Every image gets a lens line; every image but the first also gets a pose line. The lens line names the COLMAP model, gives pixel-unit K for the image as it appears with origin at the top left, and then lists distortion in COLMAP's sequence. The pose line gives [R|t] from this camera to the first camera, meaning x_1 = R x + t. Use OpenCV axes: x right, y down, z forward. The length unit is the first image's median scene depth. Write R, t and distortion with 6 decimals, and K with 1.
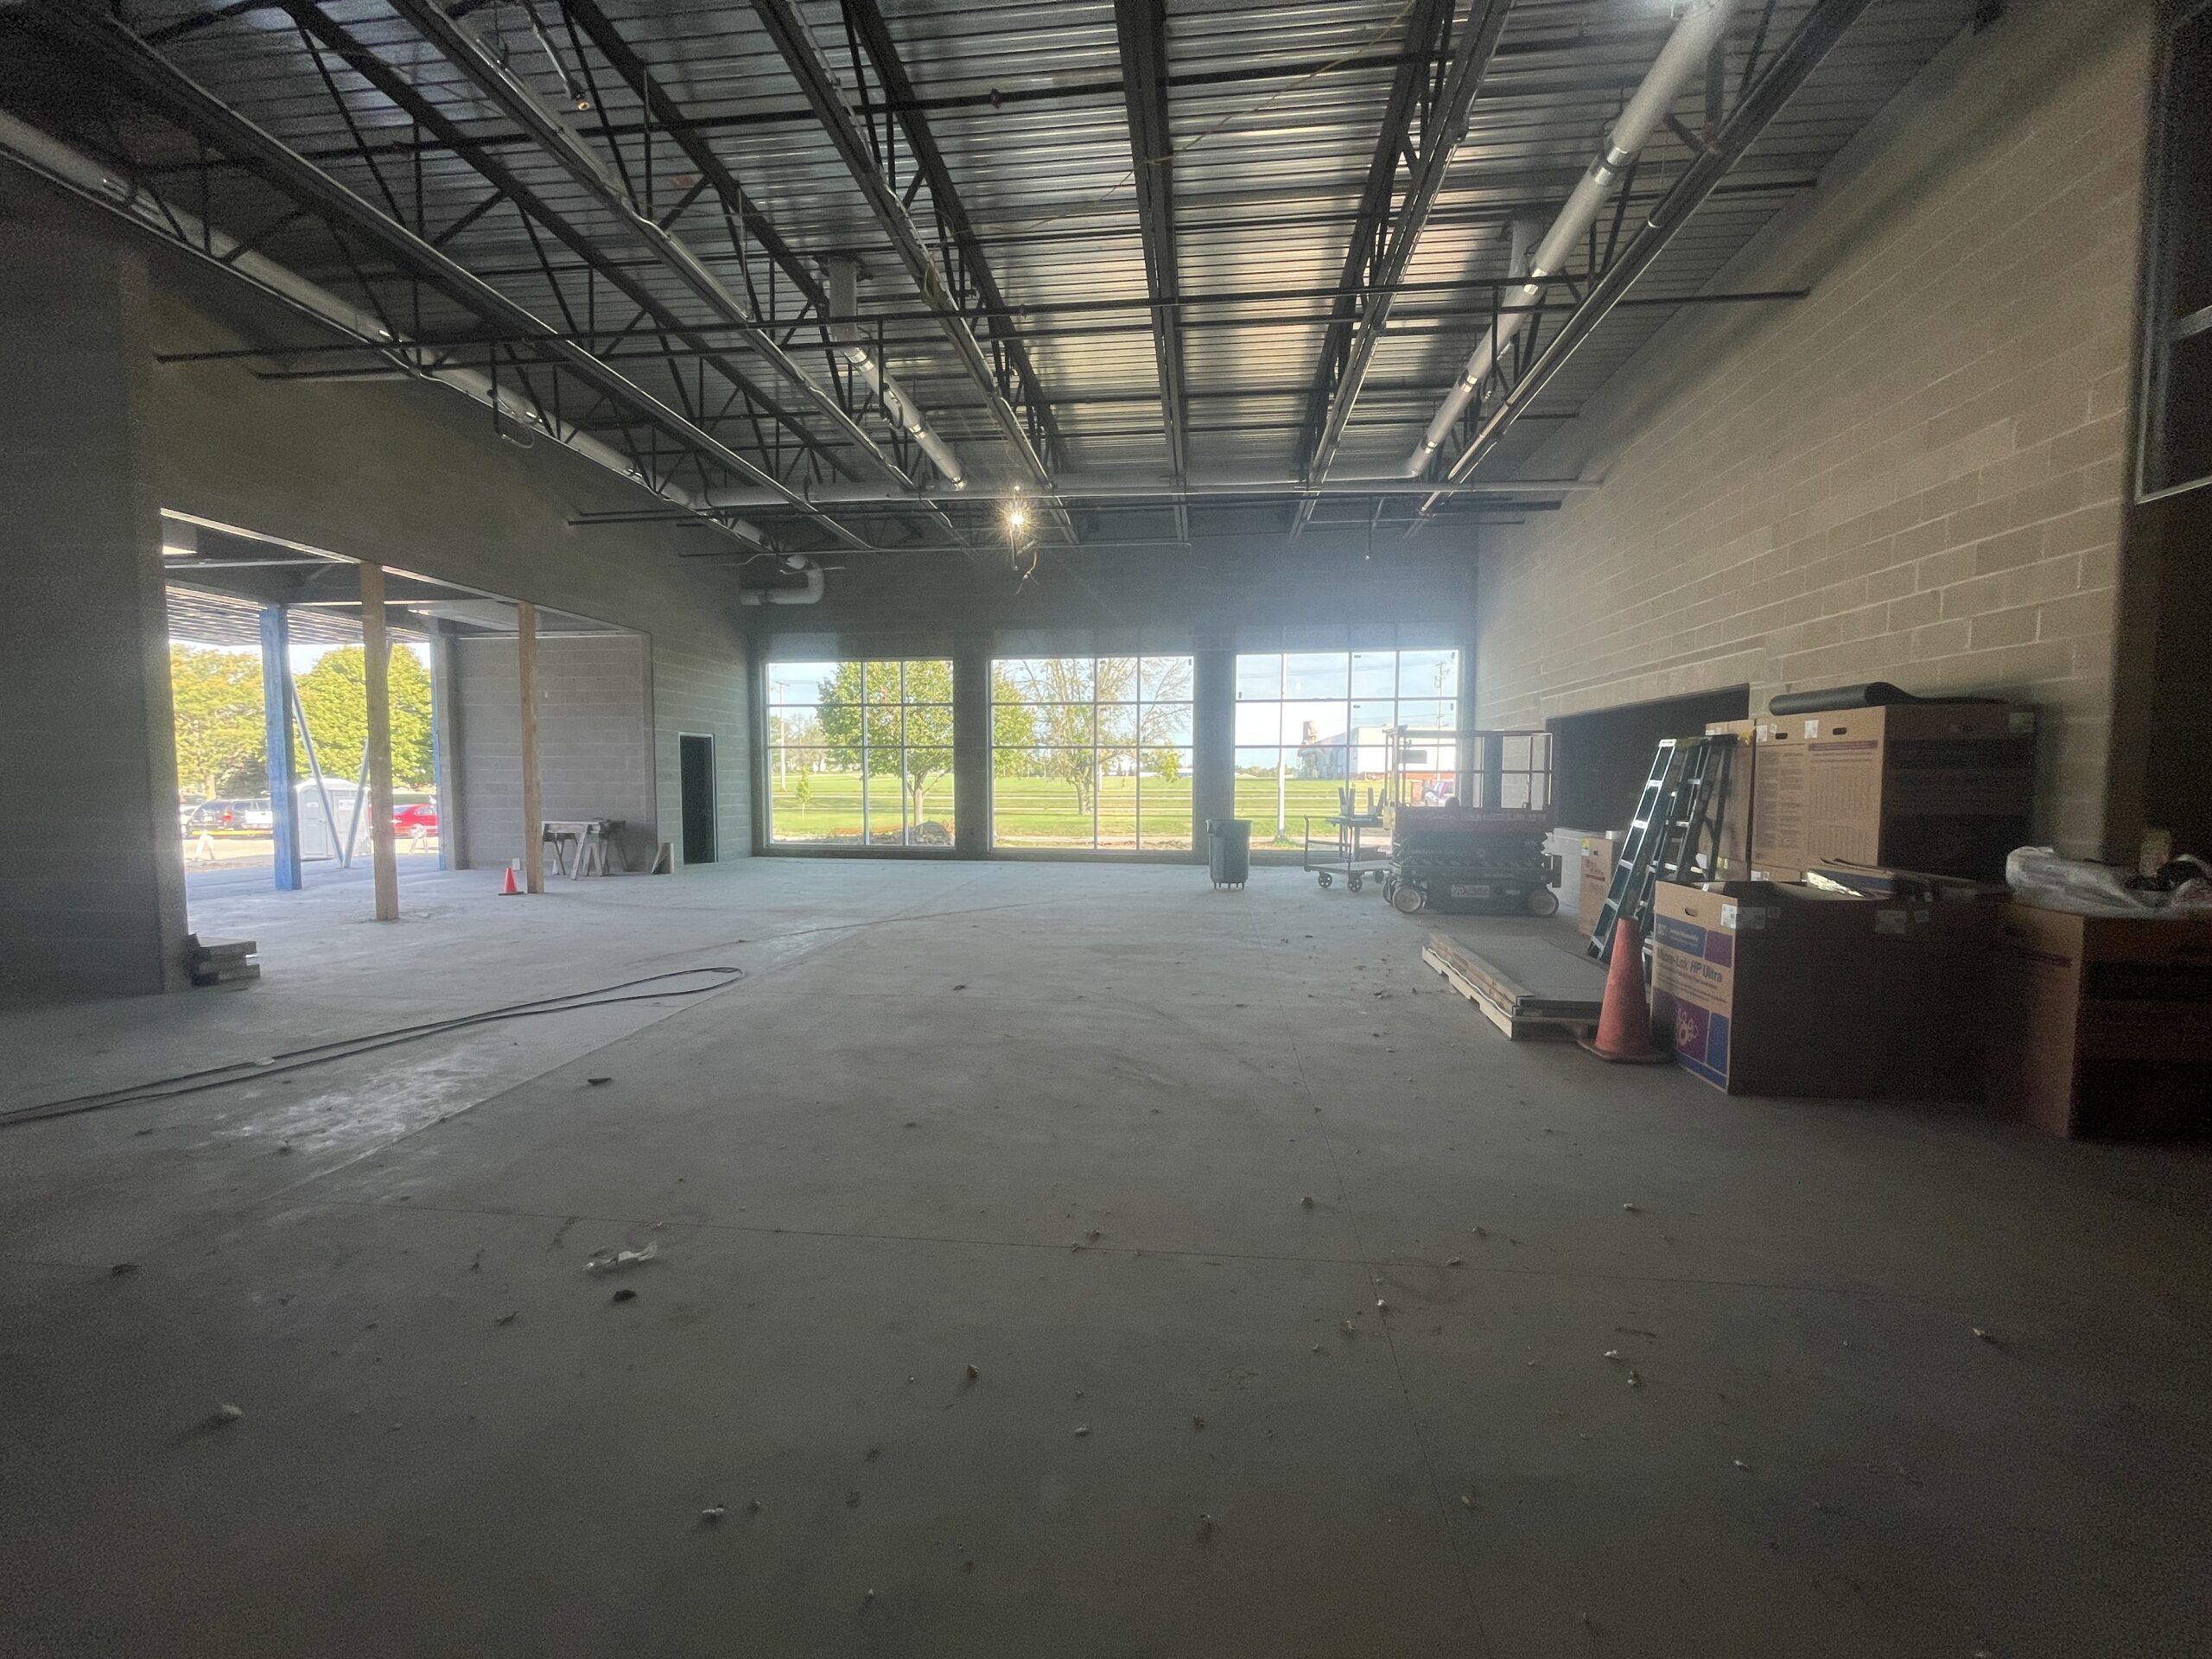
lens RADIAL K [[886.9, 0, 1104.5], [0, 886.9, 833.4], [0, 0, 1]] dist [0.000246, -0.000195]
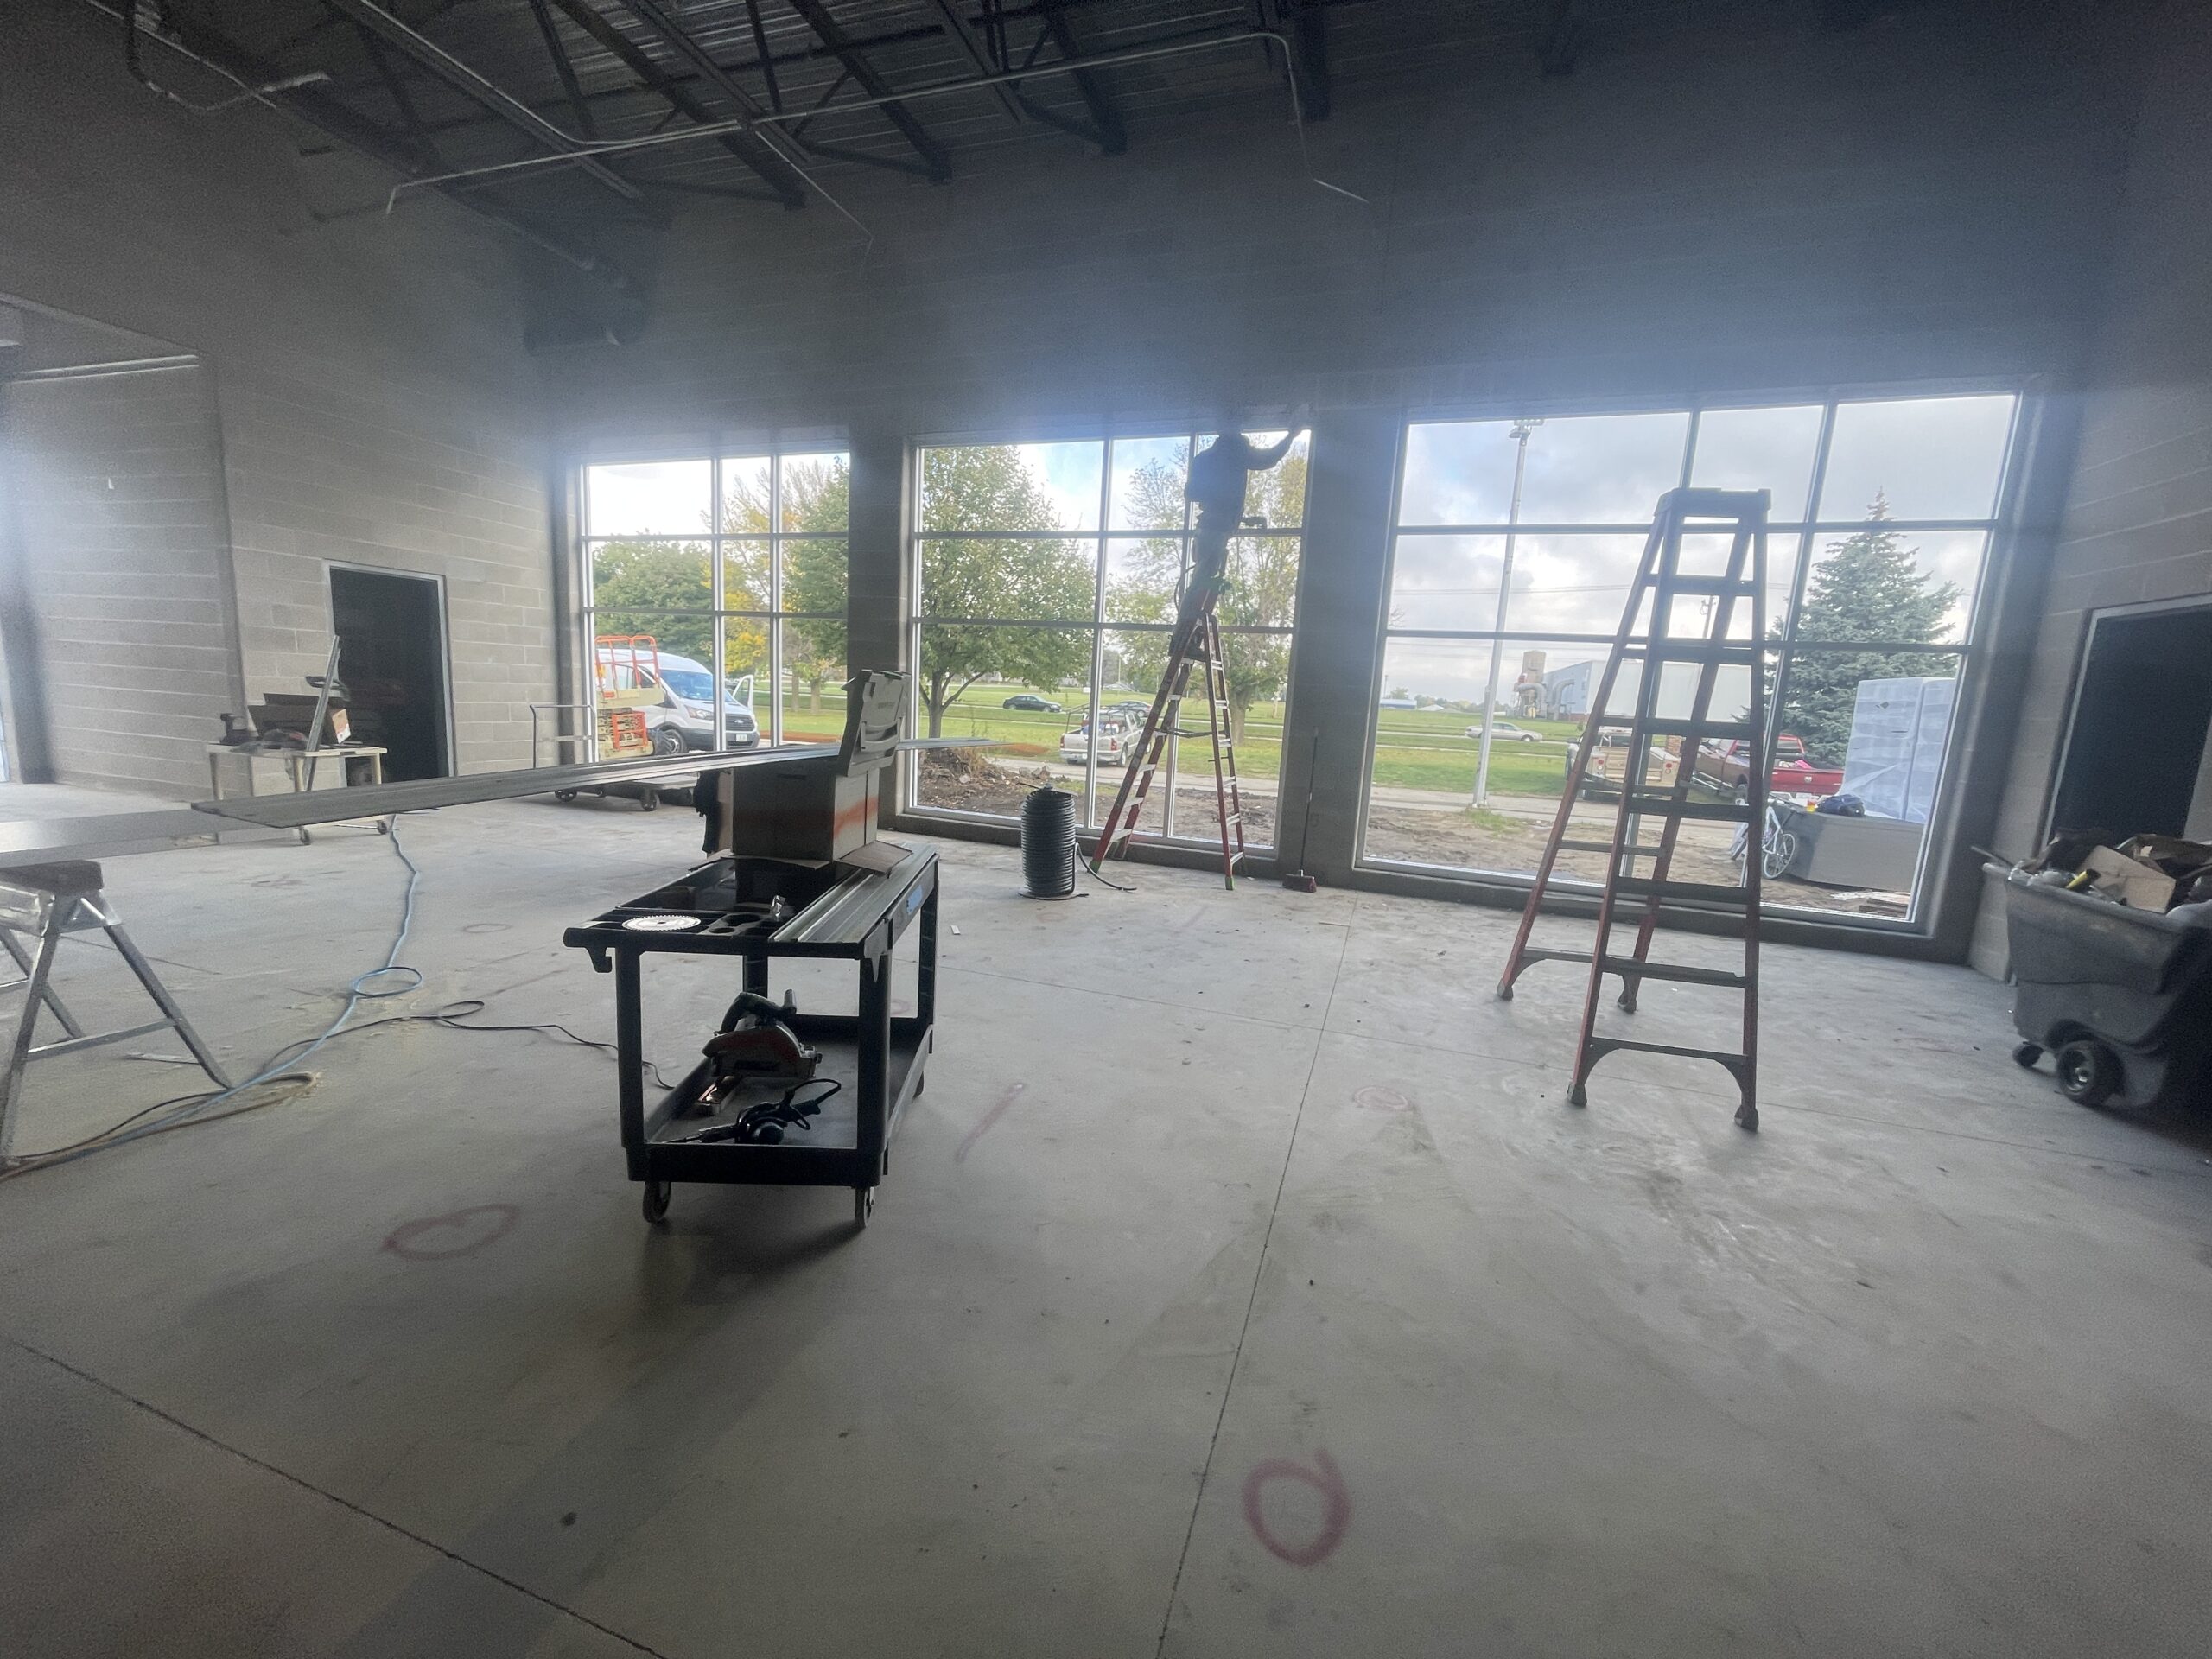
lens RADIAL K [[886.9, 0, 1104.5], [0, 886.9, 833.4], [0, 0, 1]] dist [0.000246, -0.000195]
pose [[0.976030, 0.083995, -0.200776, 0.107017], [-0.066200, 0.993391, 0.093768, -0.028587], [0.207325, -0.078229, 0.975139, 0.517324]]
